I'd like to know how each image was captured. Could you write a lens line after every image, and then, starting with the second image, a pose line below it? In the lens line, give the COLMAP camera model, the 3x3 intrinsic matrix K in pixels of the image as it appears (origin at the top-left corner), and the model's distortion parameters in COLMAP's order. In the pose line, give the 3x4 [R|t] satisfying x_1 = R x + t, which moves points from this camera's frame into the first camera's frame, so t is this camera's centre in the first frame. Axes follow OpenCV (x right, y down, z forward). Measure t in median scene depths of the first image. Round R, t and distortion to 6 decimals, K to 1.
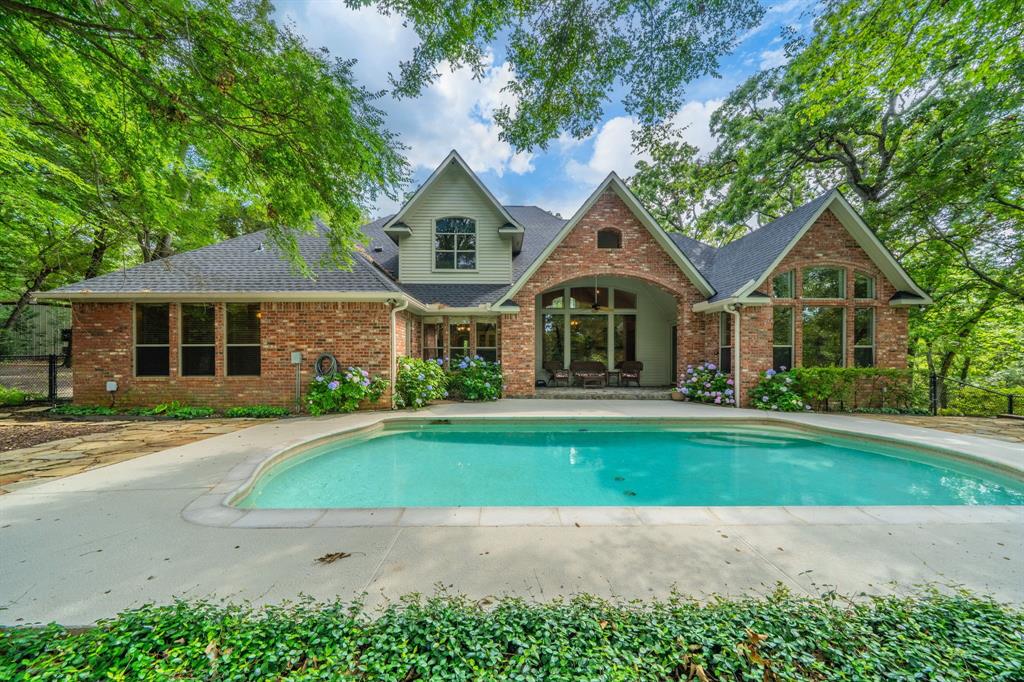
lens RADIAL K [[361.1, 0, 511.8], [0, 361.1, 363.4], [0, 0, 1]] dist [-0.001544, -0.000082]
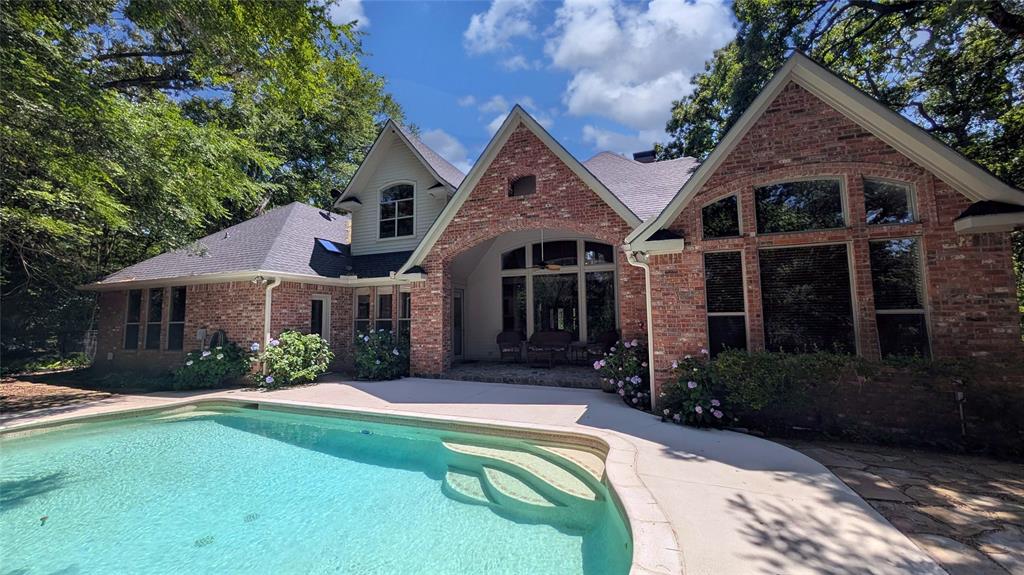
lens RADIAL K [[375.8, 0, 512.7], [0, 375.8, 290.3], [0, 0, 1]] dist [0.000114, 0.000023]
pose [[0.925942, -0.042566, -0.375260, 0.655757], [0.008153, 0.995650, -0.092820, -0.031408], [0.377579, 0.082886, 0.922260, 0.267276]]
